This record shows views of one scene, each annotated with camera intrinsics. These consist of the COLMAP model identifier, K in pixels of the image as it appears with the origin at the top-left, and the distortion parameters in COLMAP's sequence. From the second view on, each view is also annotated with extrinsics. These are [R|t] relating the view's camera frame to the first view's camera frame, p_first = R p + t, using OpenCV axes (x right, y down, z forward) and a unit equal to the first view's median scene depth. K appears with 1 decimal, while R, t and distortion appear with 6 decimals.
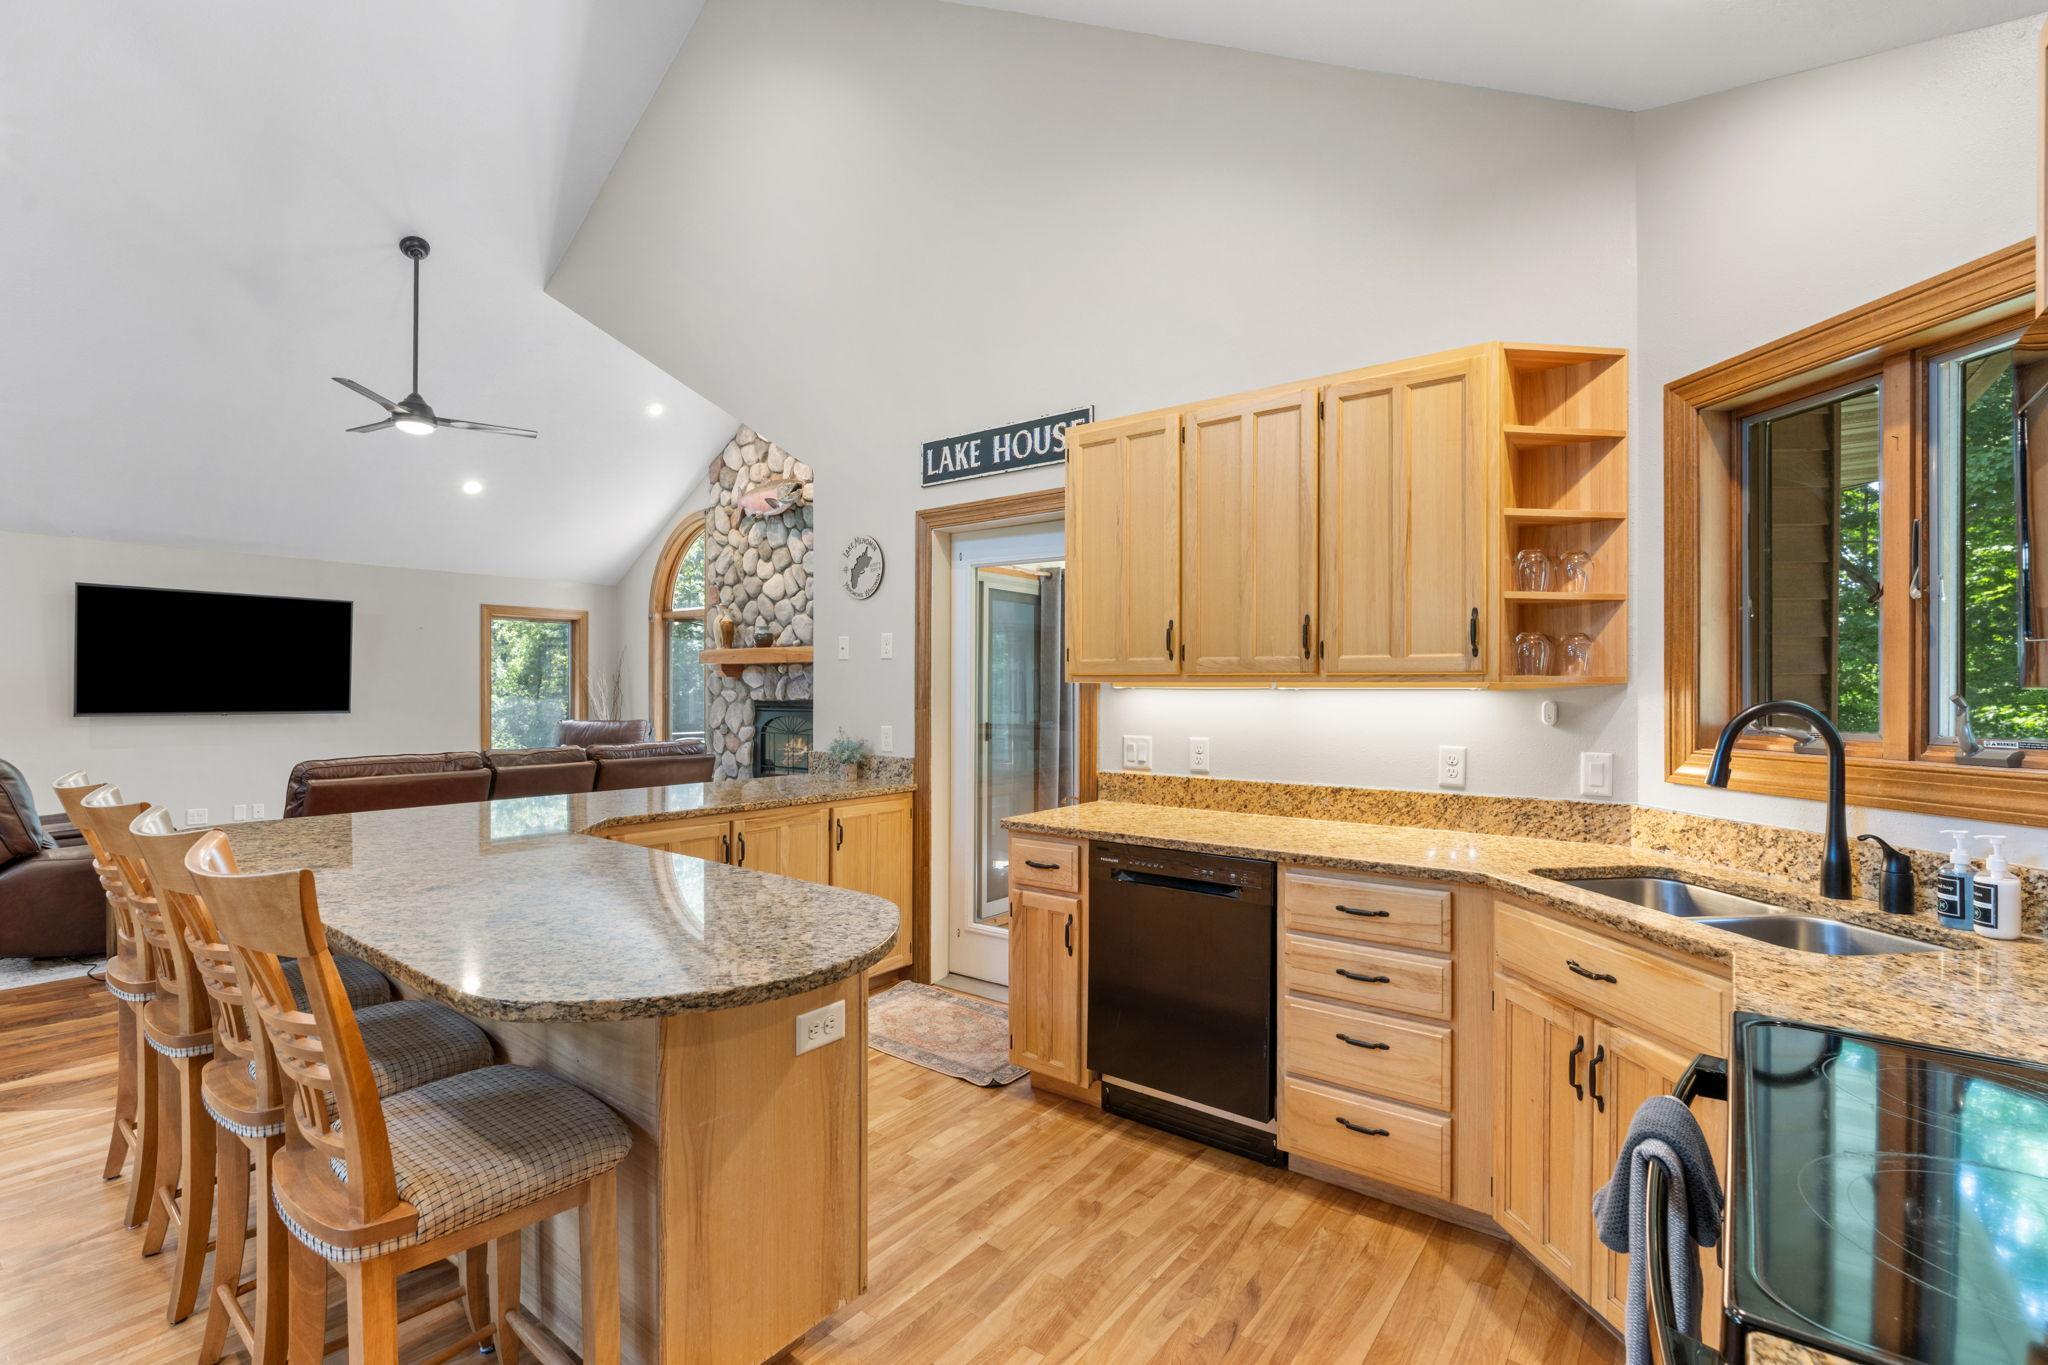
lens RADIAL K [[921.2, 0, 1021.7], [0, 921.2, 684.7], [0, 0, 1]] dist [-0.011810, 0.001153]
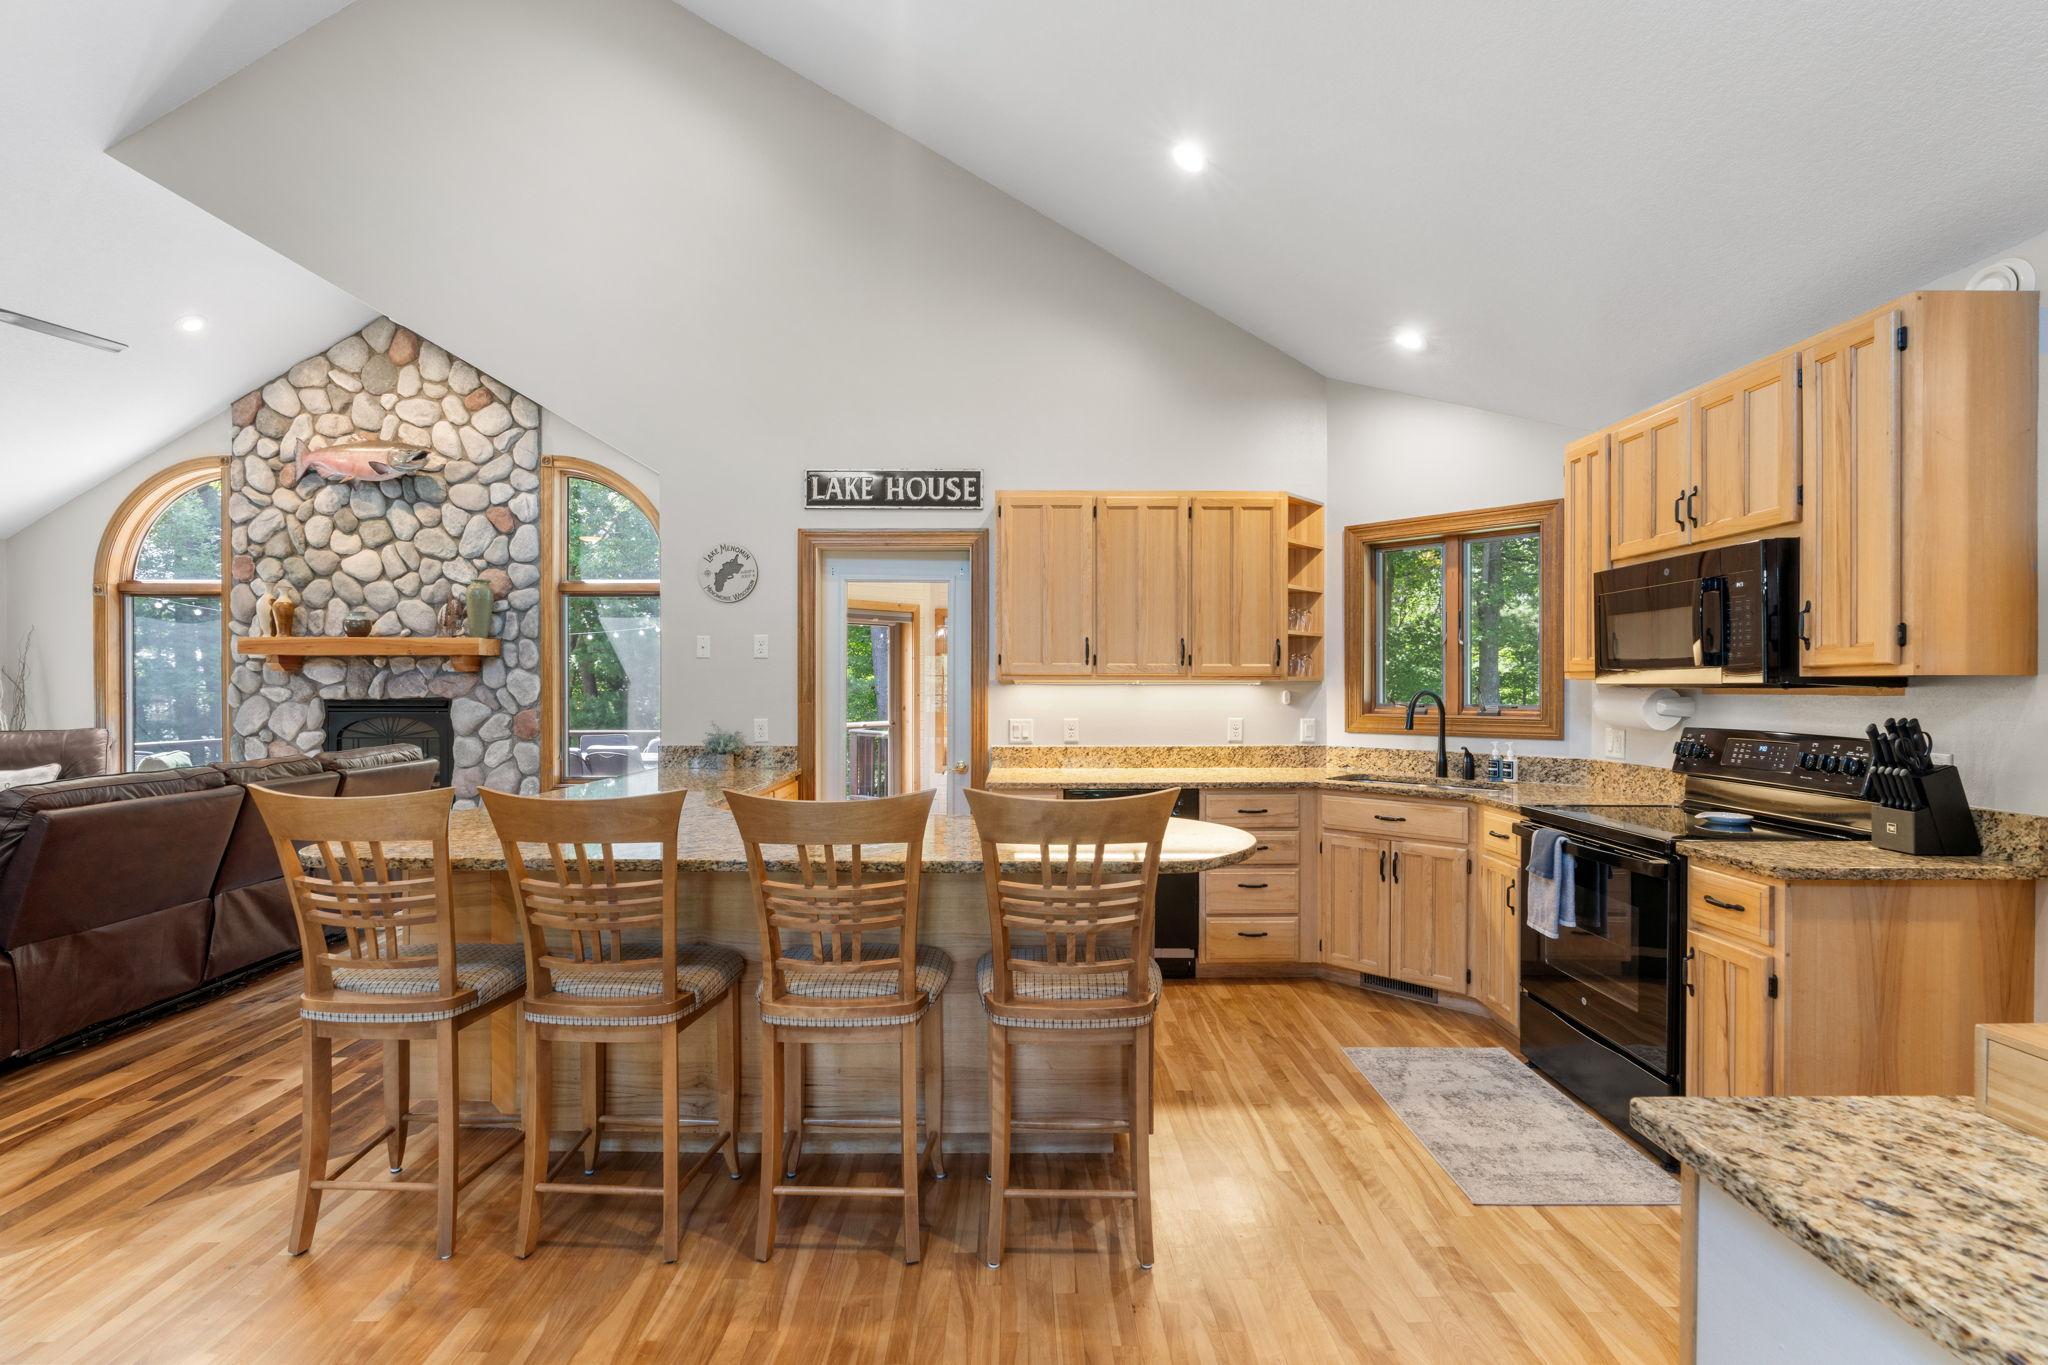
lens RADIAL K [[921.2, 0, 1012.8], [0, 921.2, 684.4], [0, 0, 1]] dist [-0.011810, 0.001153]
pose [[0.788146, -0.001805, 0.615485, -0.642885], [-0.000902, 0.999991, 0.004088, -0.001354], [-0.615487, -0.003777, 0.788138, -0.060708]]
